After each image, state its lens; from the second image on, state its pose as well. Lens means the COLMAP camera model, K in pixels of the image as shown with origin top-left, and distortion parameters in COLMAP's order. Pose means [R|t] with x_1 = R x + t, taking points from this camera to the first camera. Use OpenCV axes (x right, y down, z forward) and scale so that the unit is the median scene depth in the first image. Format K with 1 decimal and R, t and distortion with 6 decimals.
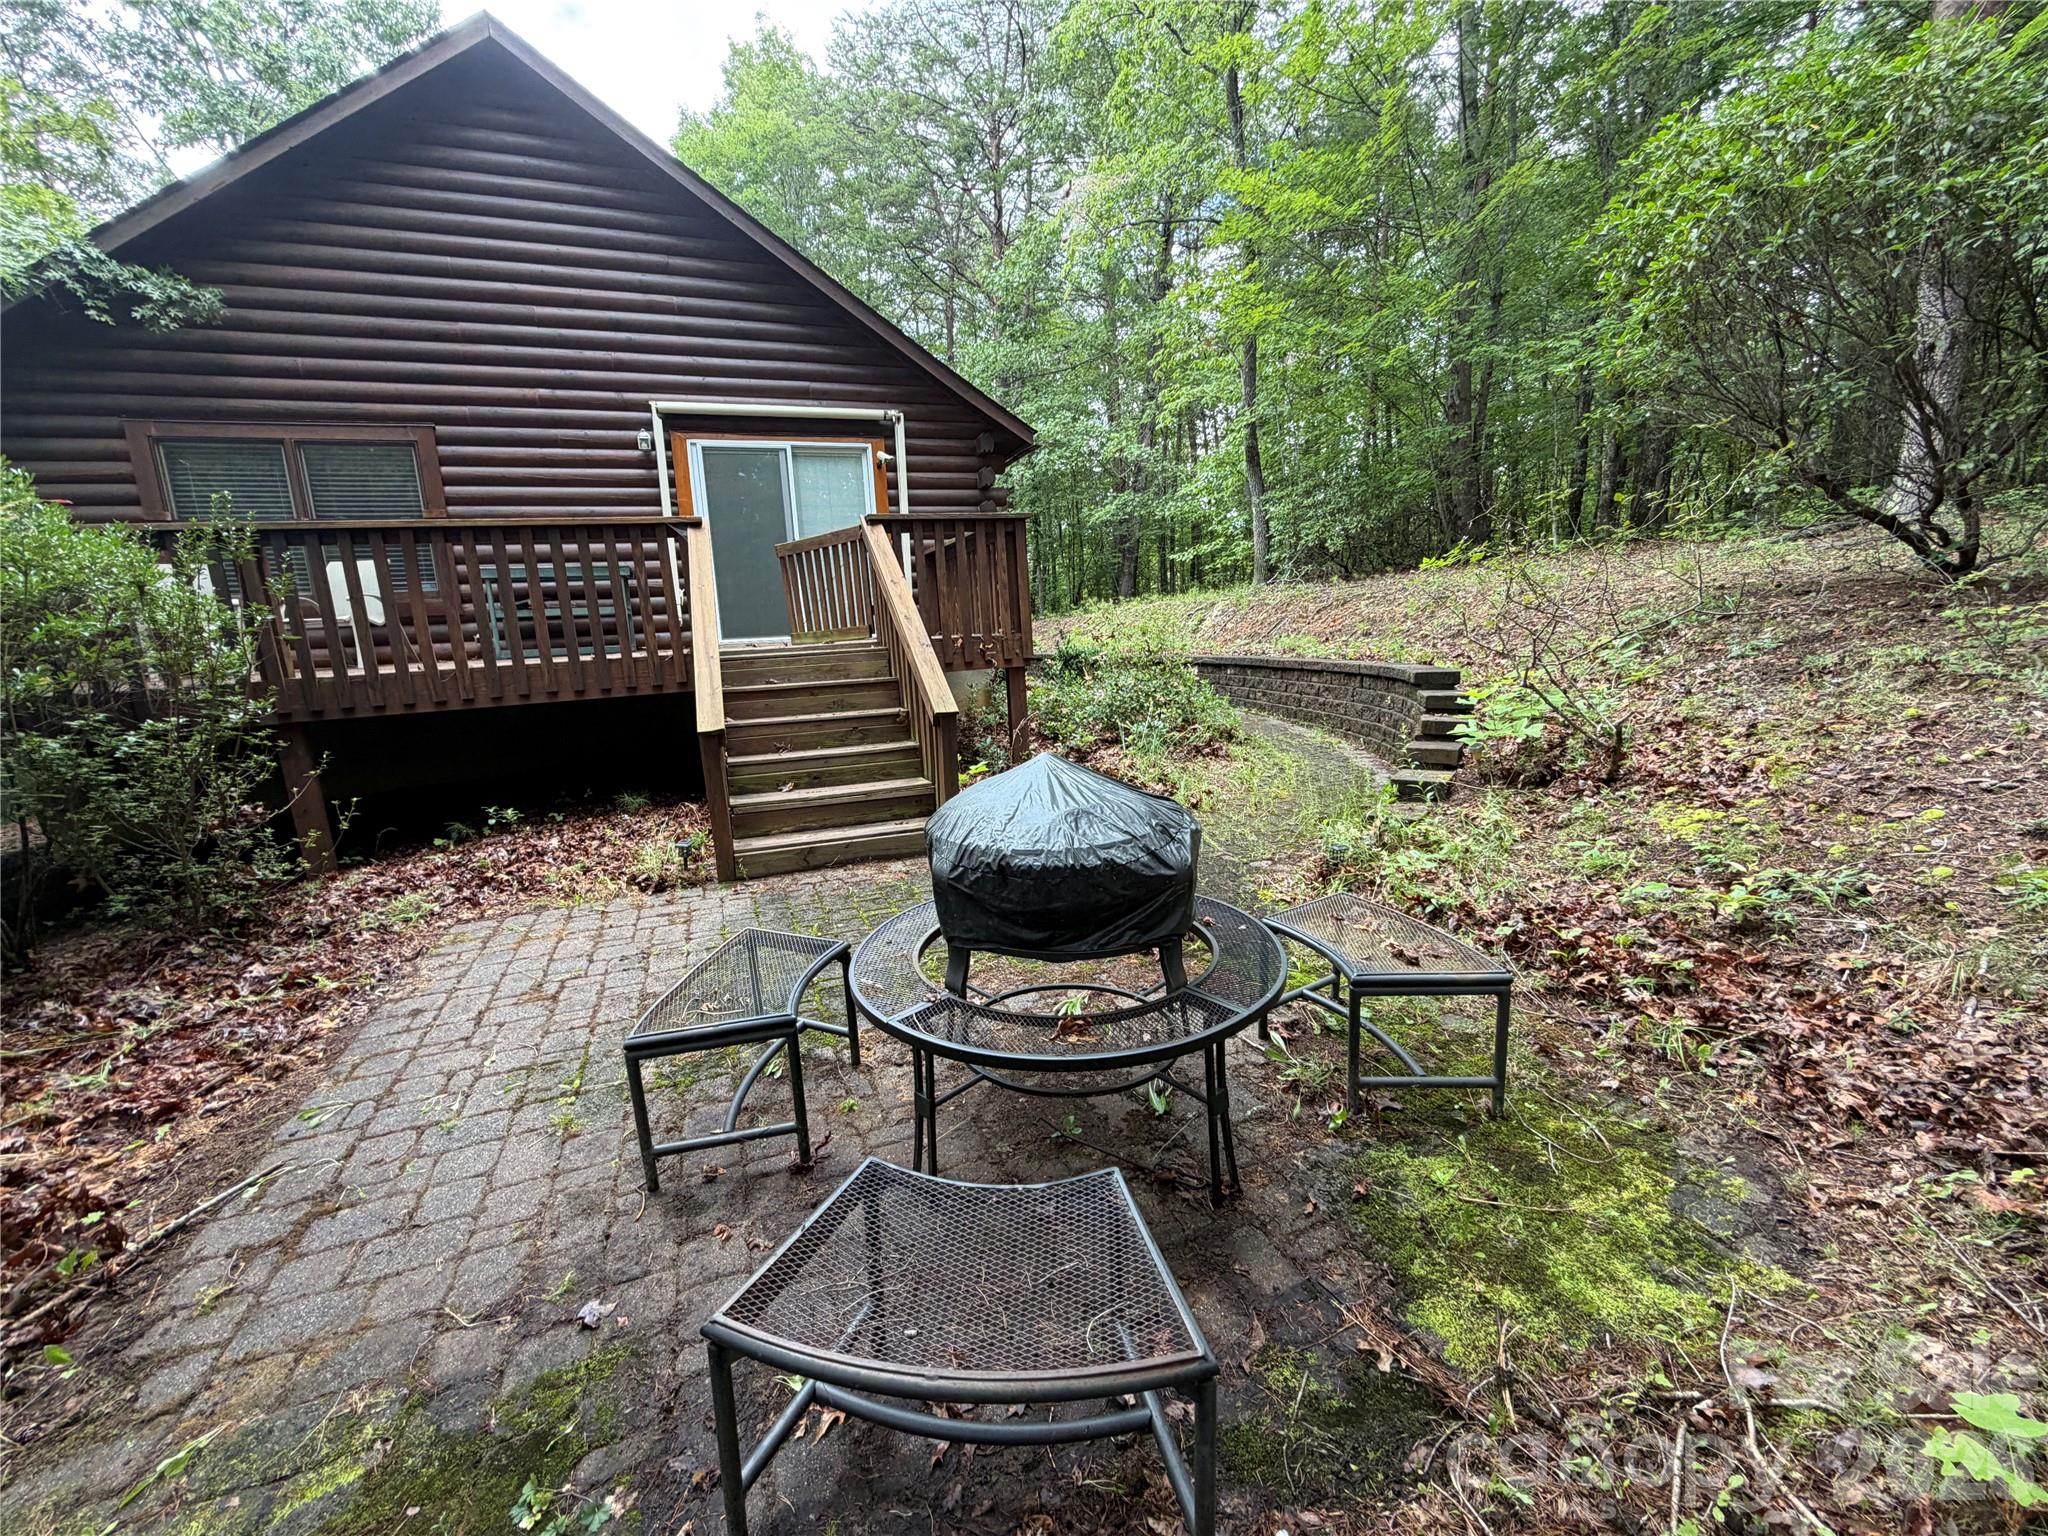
lens RADIAL K [[814.9, 0, 1024.0], [0, 814.9, 768.0], [0, 0, 1]] dist [0.001087, 0.000034]
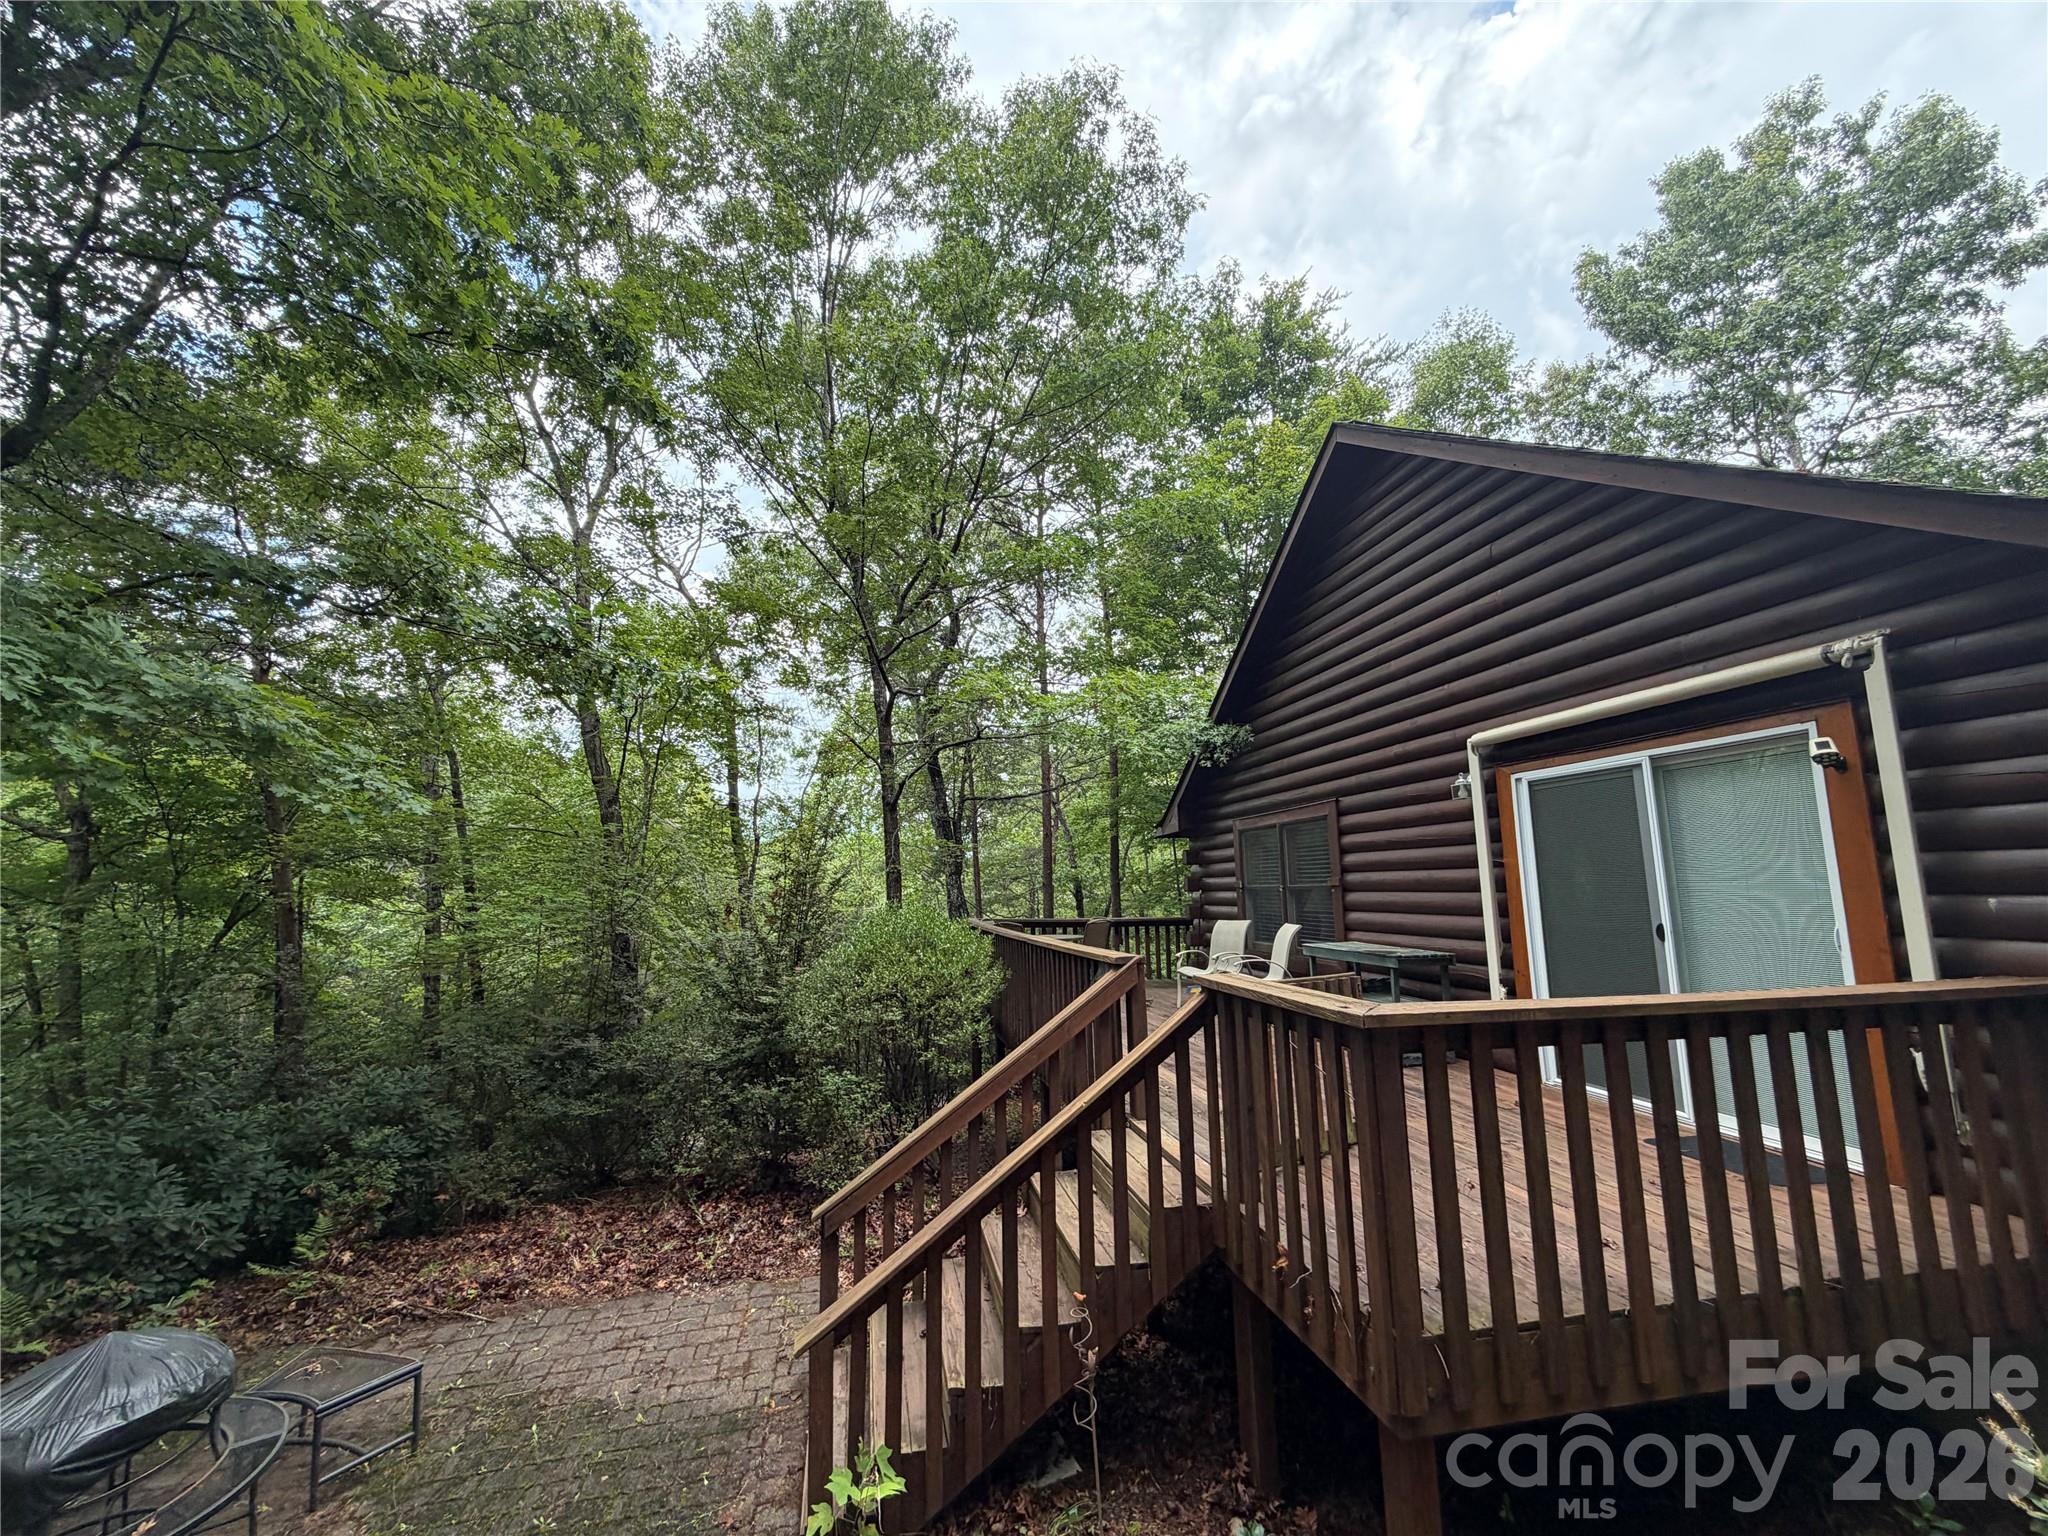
lens RADIAL K [[827.7, 0, 1024.0], [0, 827.7, 768.0], [0, 0, 1]] dist [0.002274, 0.000995]
pose [[-0.157085, -0.086998, -0.983746, 0.349371], [-0.148477, 0.986871, -0.063566, -0.305102], [0.976360, 0.136078, -0.167940, 0.718396]]
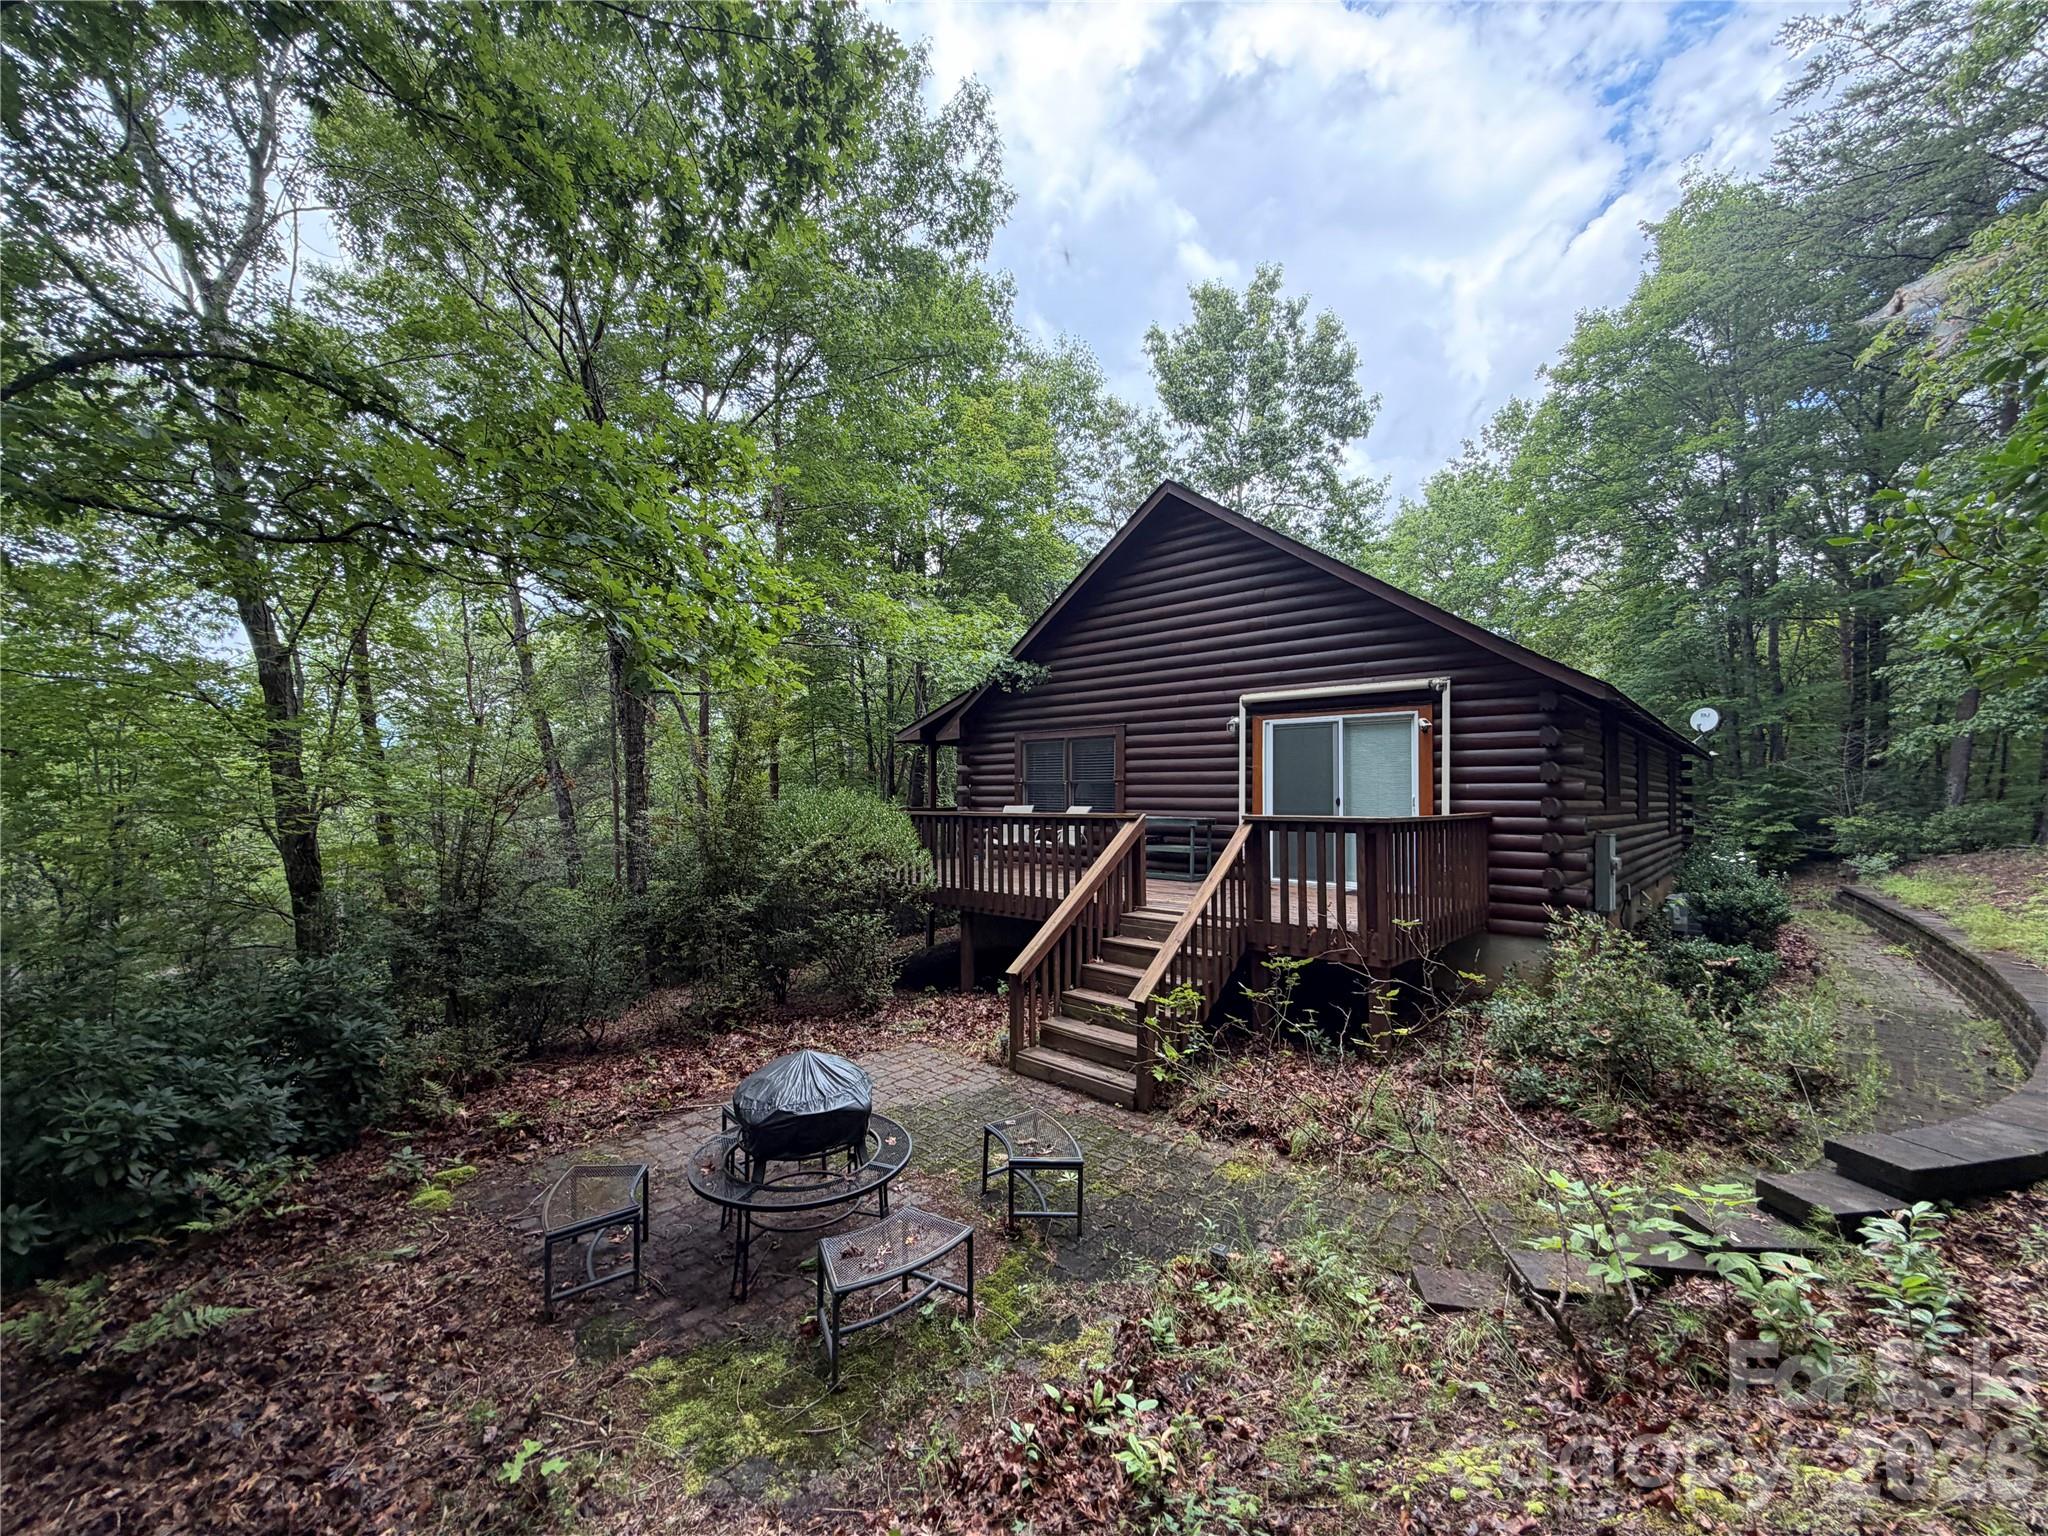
lens RADIAL K [[827.7, 0, 1024.0], [0, 827.7, 768.0], [0, 0, 1]] dist [0.002274, 0.000995]
pose [[0.451933, 0.027535, -0.891627, 0.574515], [-0.181087, 0.981544, -0.061474, -0.185075], [0.873478, 0.189245, 0.448578, 0.111291]]
